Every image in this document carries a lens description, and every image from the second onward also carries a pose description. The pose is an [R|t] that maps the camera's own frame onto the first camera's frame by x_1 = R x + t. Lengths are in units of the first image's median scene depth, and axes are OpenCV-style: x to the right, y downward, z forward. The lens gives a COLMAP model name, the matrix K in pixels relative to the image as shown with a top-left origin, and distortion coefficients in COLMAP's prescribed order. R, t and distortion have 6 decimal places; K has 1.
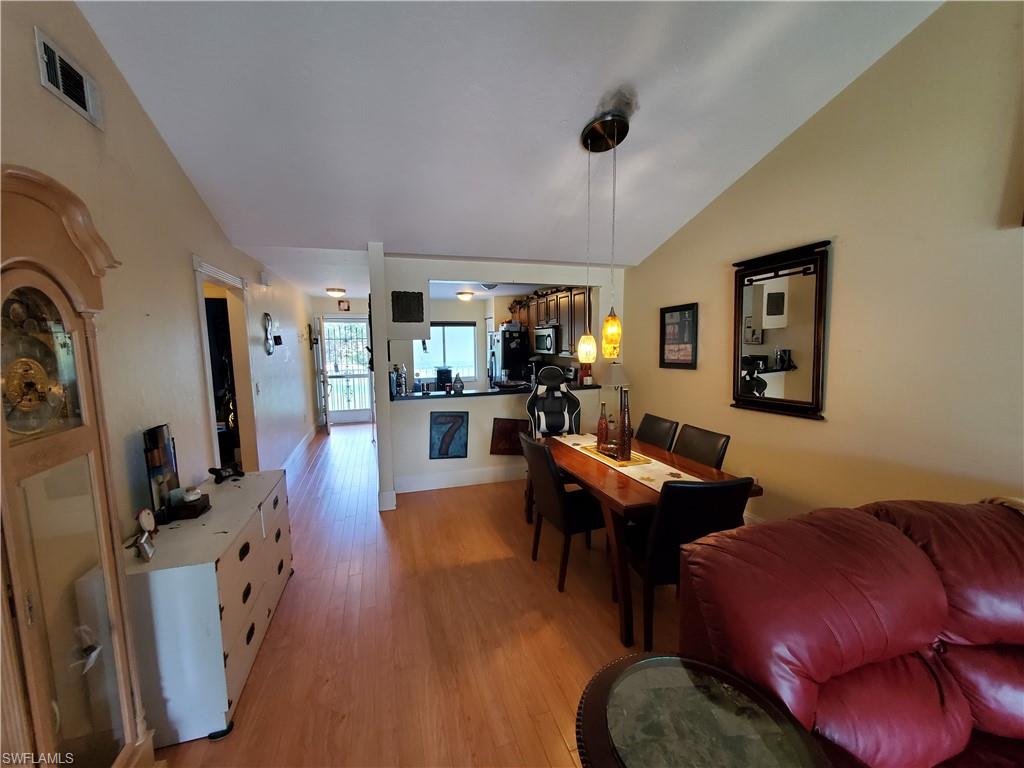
lens RADIAL K [[407.9, 0, 512.0], [0, 407.9, 384.0], [0, 0, 1]] dist [0.000135, 0.000013]
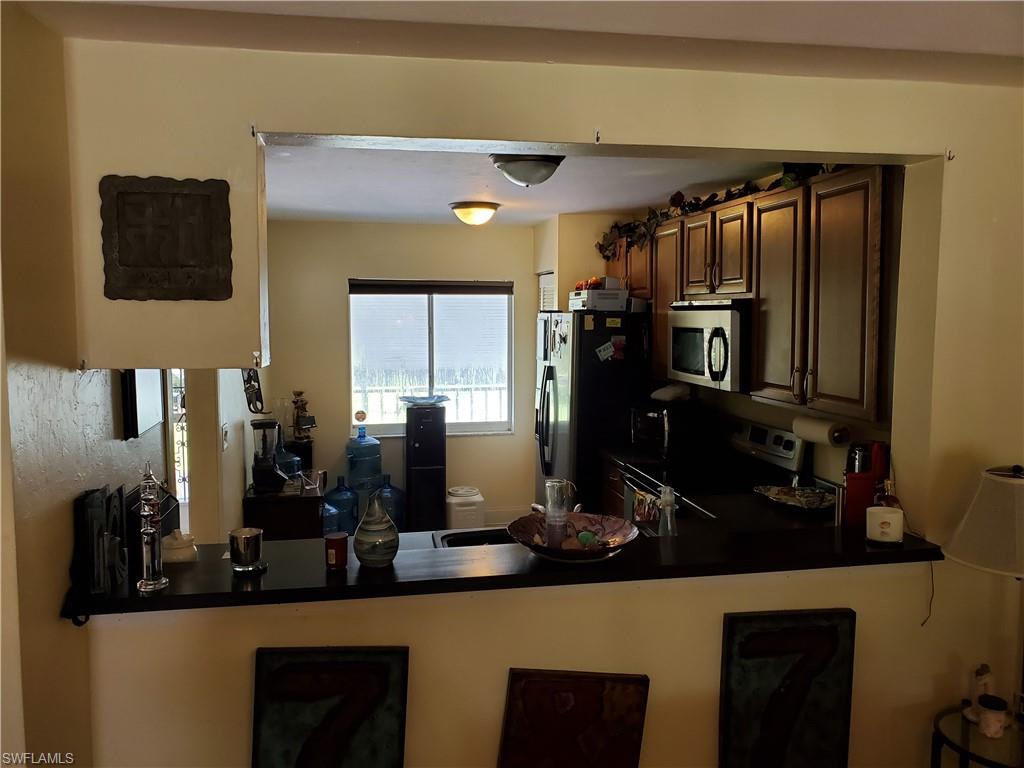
lens RADIAL K [[775.3, 0, 495.6], [0, 775.3, 382.4], [0, 0, 1]] dist [0.037243, -0.003719]
pose [[0.988042, 0.024031, -0.152301, 0.011509], [-0.025808, 0.999620, -0.009702, -0.061243], [0.152010, 0.013517, 0.988287, 0.336103]]
